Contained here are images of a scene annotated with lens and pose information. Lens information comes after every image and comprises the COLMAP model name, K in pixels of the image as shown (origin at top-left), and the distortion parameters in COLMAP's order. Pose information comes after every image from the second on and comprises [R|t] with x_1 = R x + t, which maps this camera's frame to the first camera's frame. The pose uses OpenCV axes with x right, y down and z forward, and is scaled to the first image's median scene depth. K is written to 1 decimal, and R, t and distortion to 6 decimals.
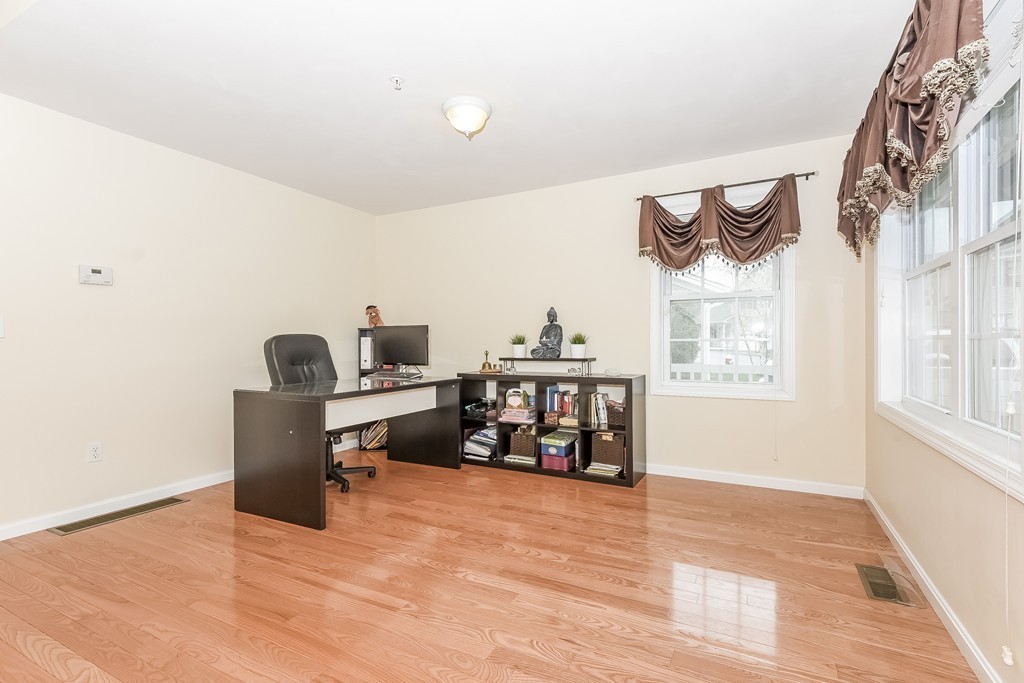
lens RADIAL K [[469.0, 0, 517.0], [0, 469.0, 350.5], [0, 0, 1]] dist [-0.026187, -0.005564]
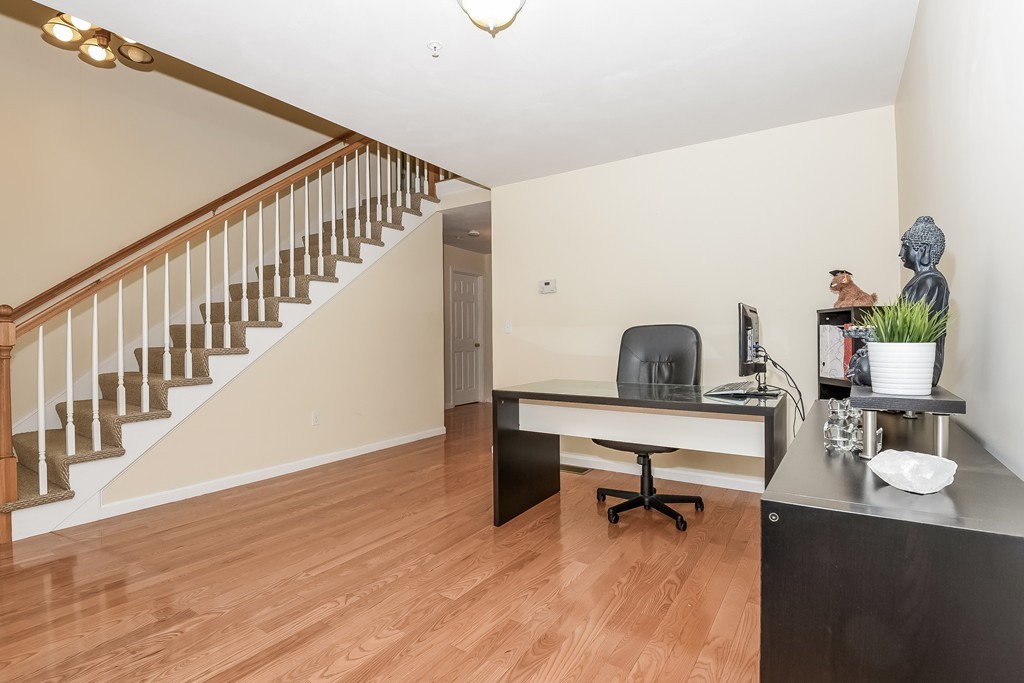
lens RADIAL K [[498.4, 0, 509.3], [0, 498.4, 335.7], [0, 0, 1]] dist [-0.035533, -0.002348]
pose [[-0.121739, 0.004137, -0.992554, 0.481883], [-0.008214, 0.999953, 0.005176, -0.019601], [0.992528, 0.008783, -0.121699, 0.892859]]
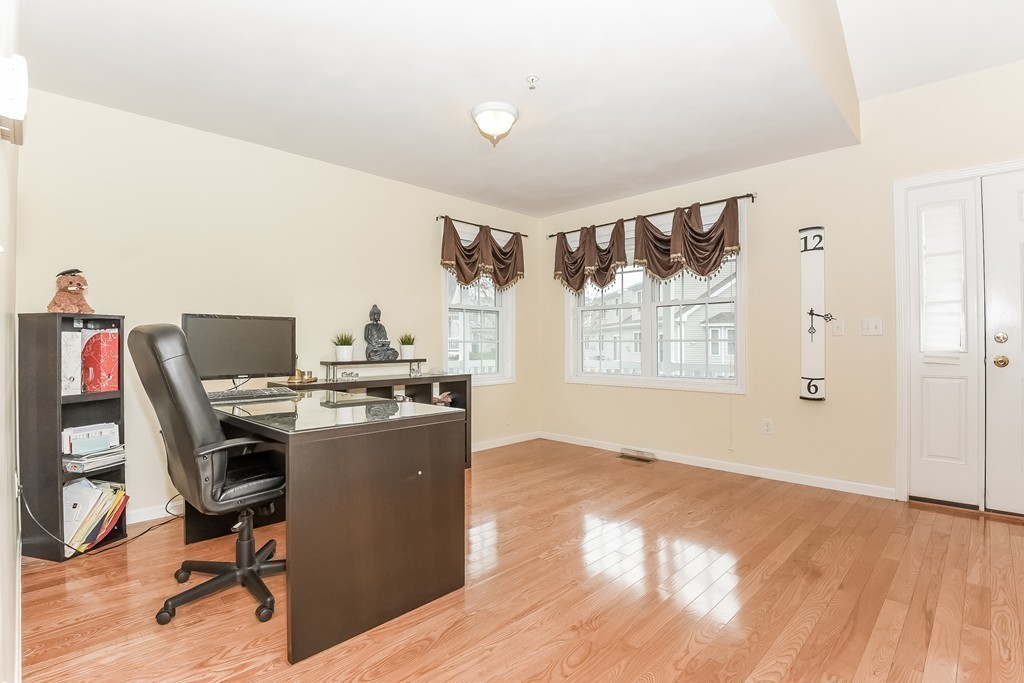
lens RADIAL K [[507.4, 0, 513.4], [0, 507.4, 341.3], [0, 0, 1]] dist [-0.028197, 0.000527]
pose [[0.292147, 0.011332, 0.956306, -0.925538], [0.014155, 0.999769, -0.016171, -0.001426], [-0.956269, 0.018261, 0.291919, 0.517675]]
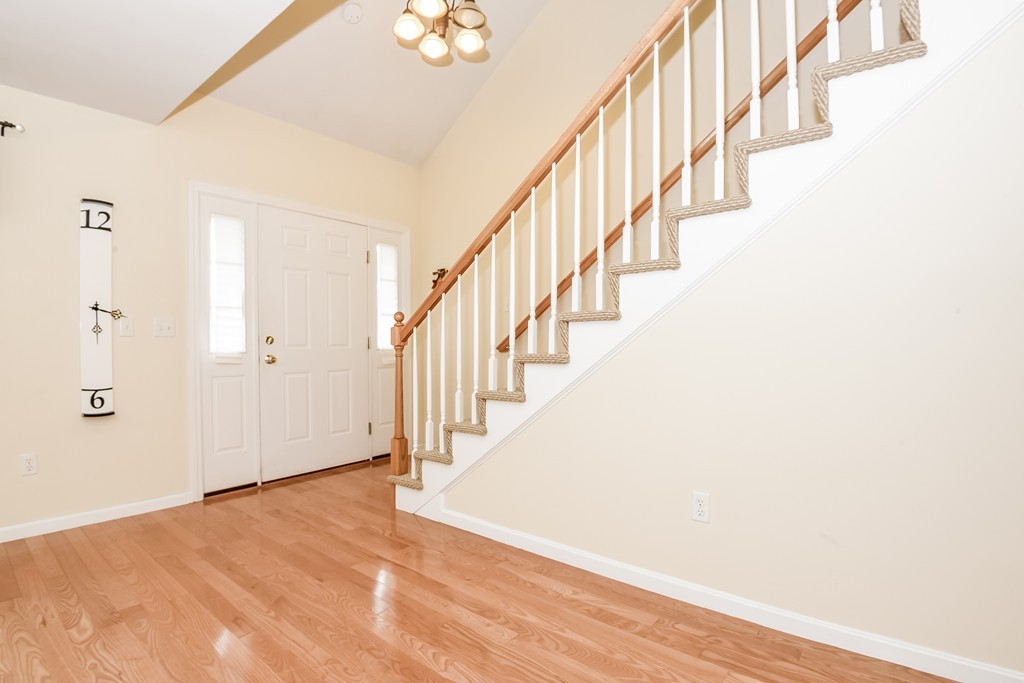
lens RADIAL K [[483.0, 0, 510.4], [0, 483.0, 355.7], [0, 0, 1]] dist [-0.022415, -0.003086]
pose [[-0.974709, 0.007868, 0.223341, -0.577682], [0.016047, 0.999264, 0.034830, -0.004910], [-0.222902, 0.037533, -0.974118, 0.858271]]
